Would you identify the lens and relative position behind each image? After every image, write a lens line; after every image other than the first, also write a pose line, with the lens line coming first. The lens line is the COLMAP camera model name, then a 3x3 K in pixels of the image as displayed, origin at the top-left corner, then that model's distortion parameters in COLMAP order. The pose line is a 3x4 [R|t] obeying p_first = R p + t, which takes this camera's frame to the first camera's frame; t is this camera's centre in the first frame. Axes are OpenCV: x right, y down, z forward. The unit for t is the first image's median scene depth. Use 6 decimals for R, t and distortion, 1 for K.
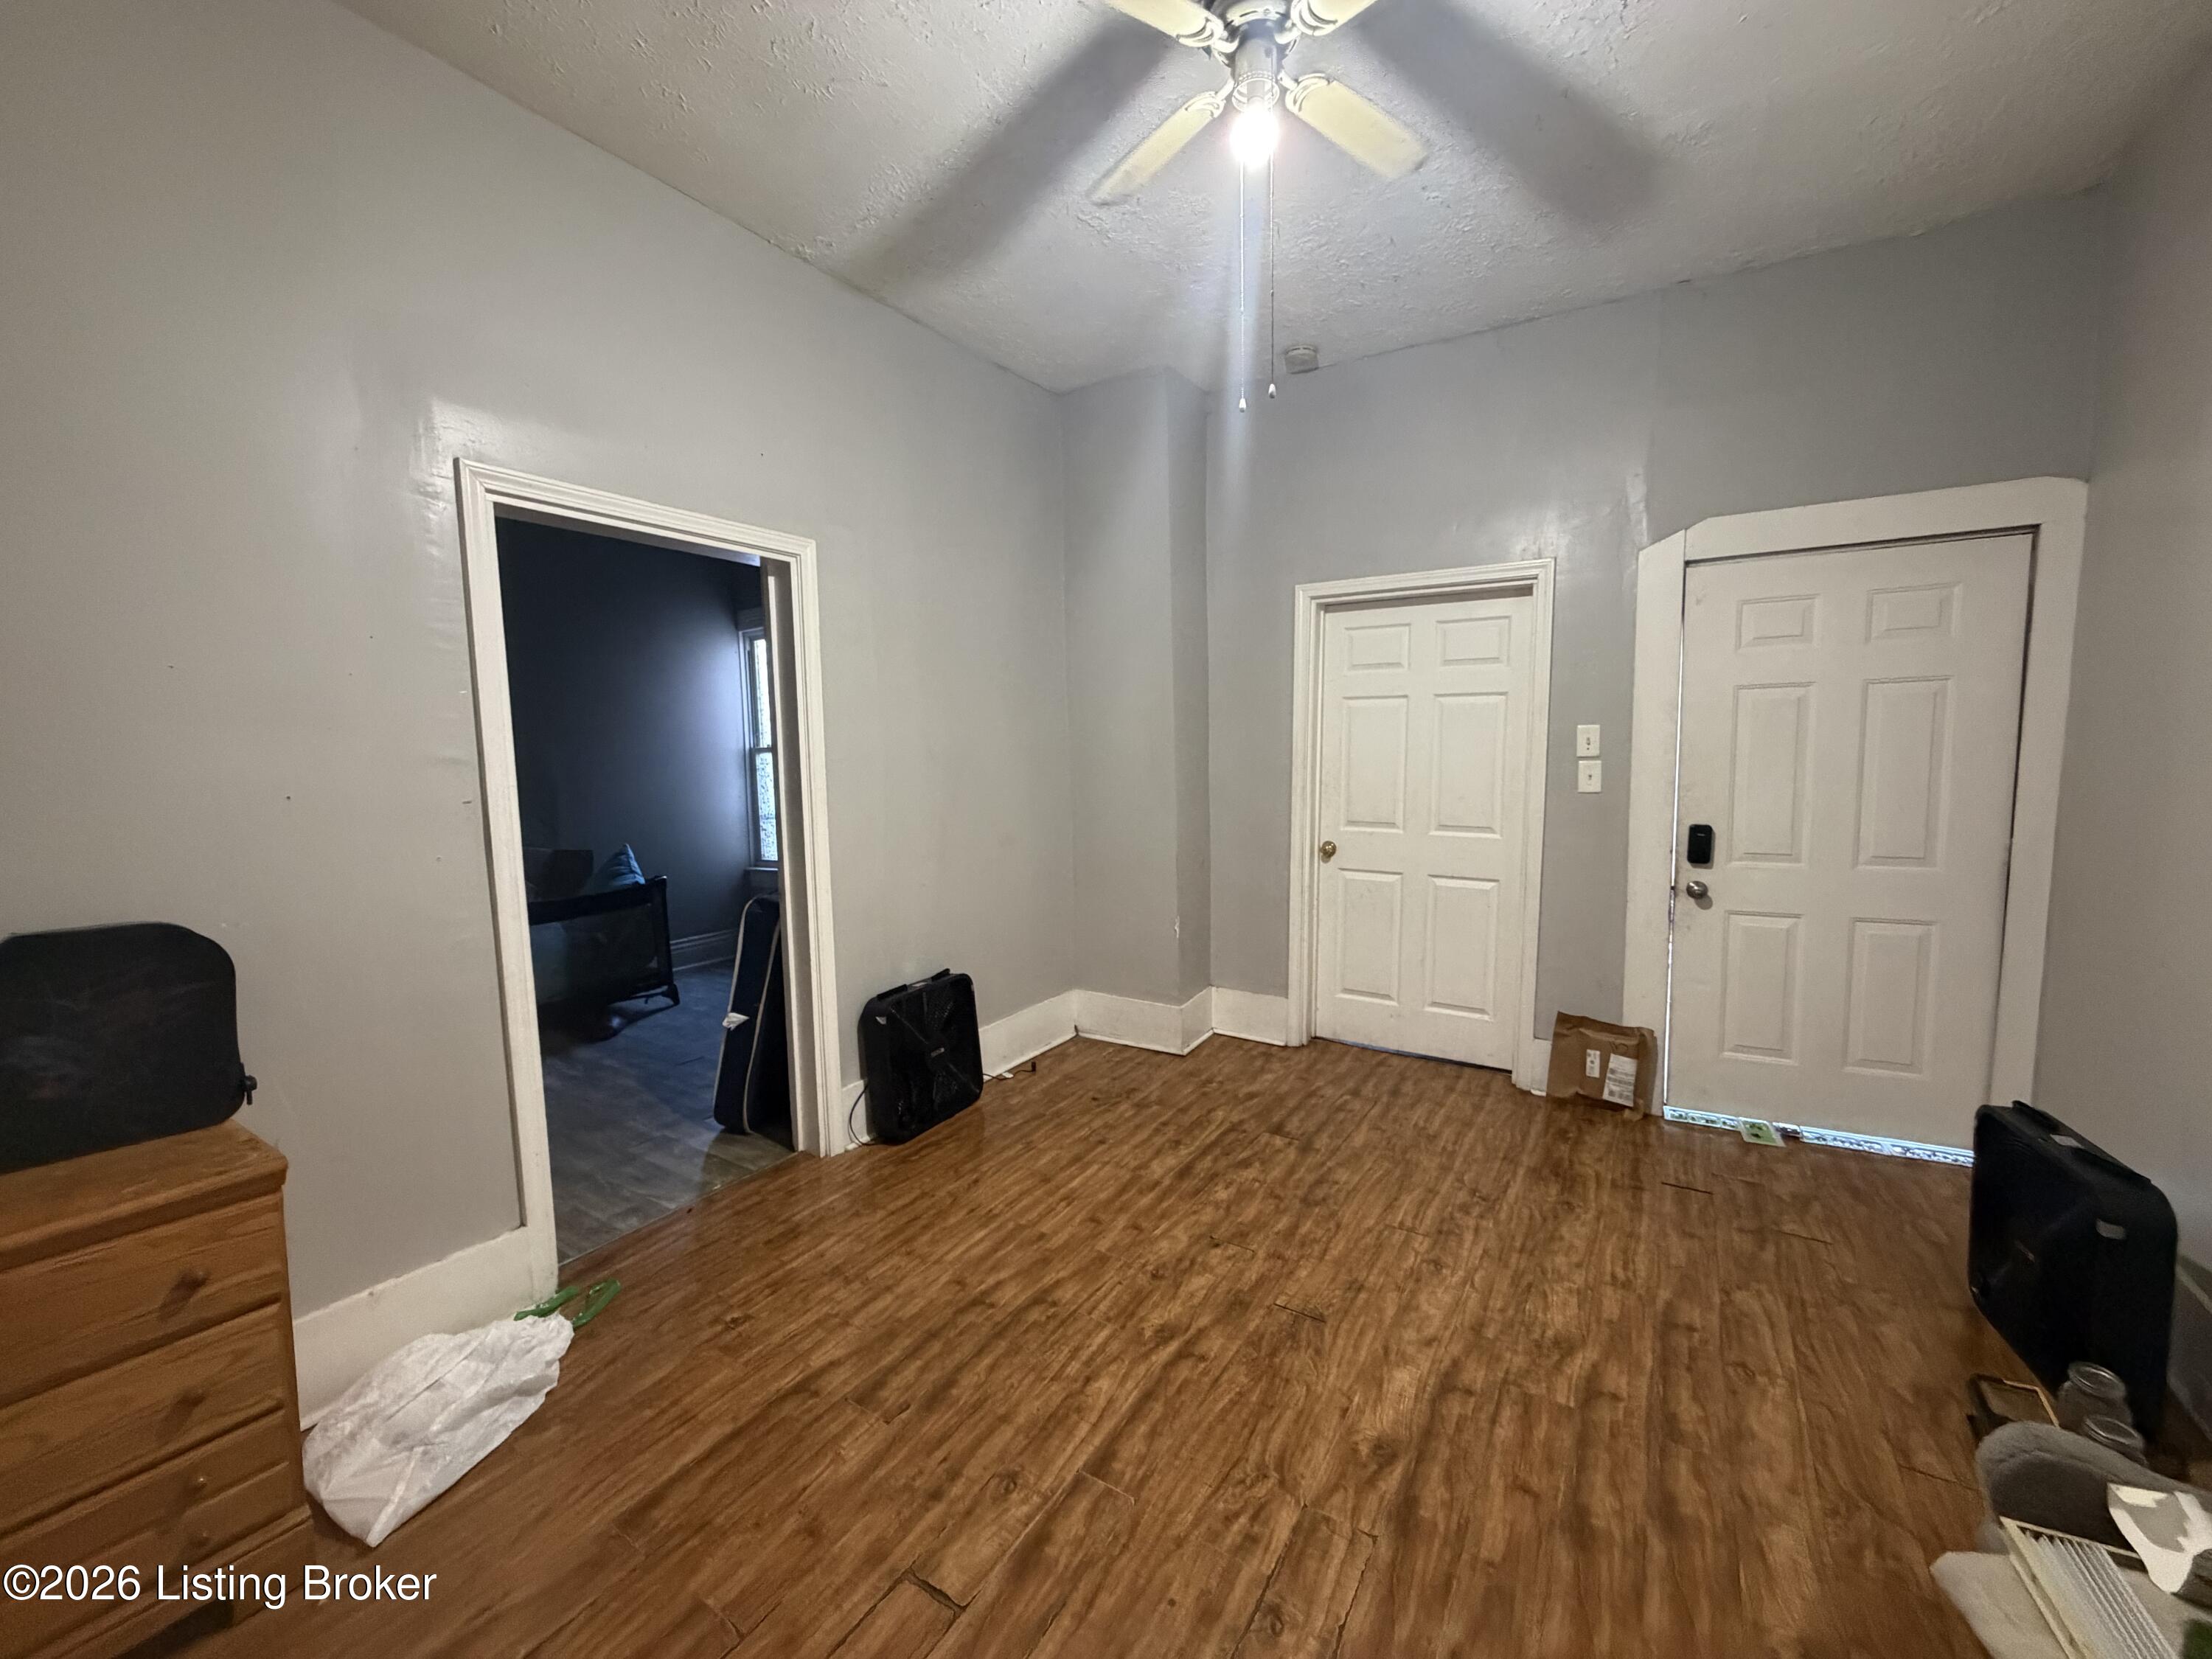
lens RADIAL K [[889.3, 0, 1106.0], [0, 889.3, 829.5], [0, 0, 1]] dist [-0.025536, -0.000099]
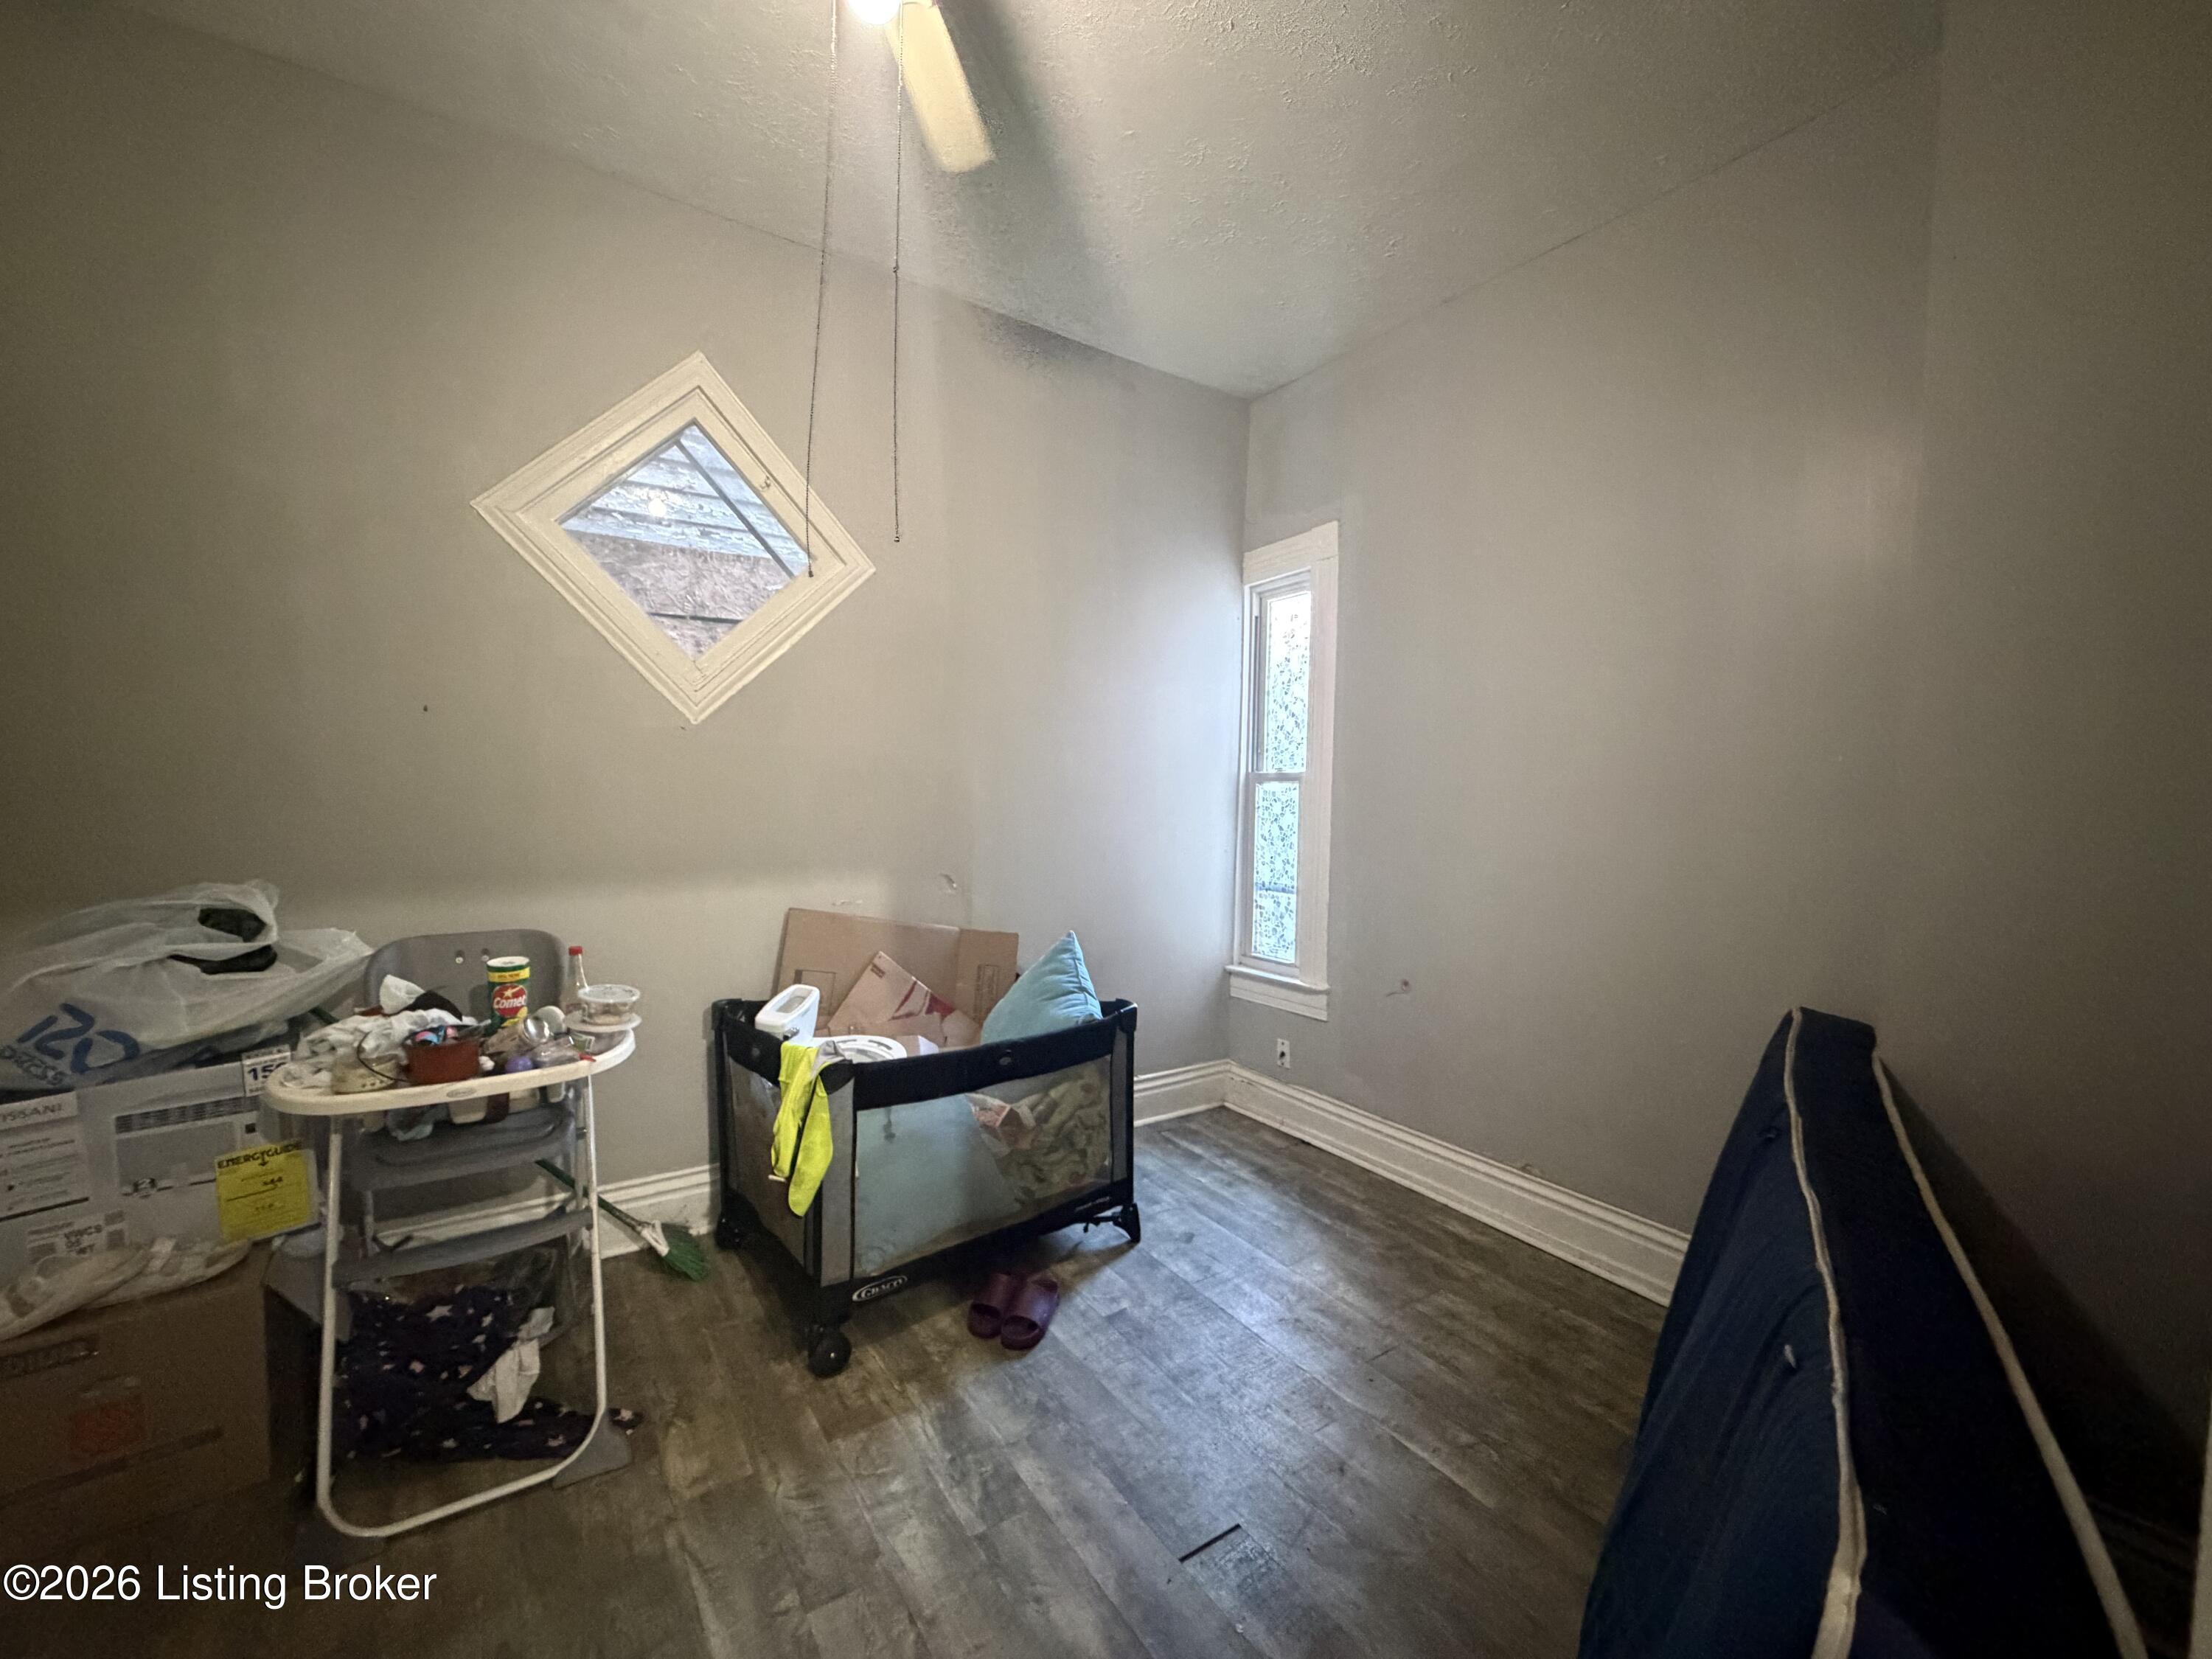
lens RADIAL K [[889.3, 0, 1106.0], [0, 889.3, 829.5], [0, 0, 1]] dist [-0.025536, -0.000099]
pose [[0.918071, 0.064038, -0.391210, -0.307625], [-0.078347, 0.996711, -0.020708, -0.041136], [0.388598, 0.049662, 0.920068, 0.483535]]
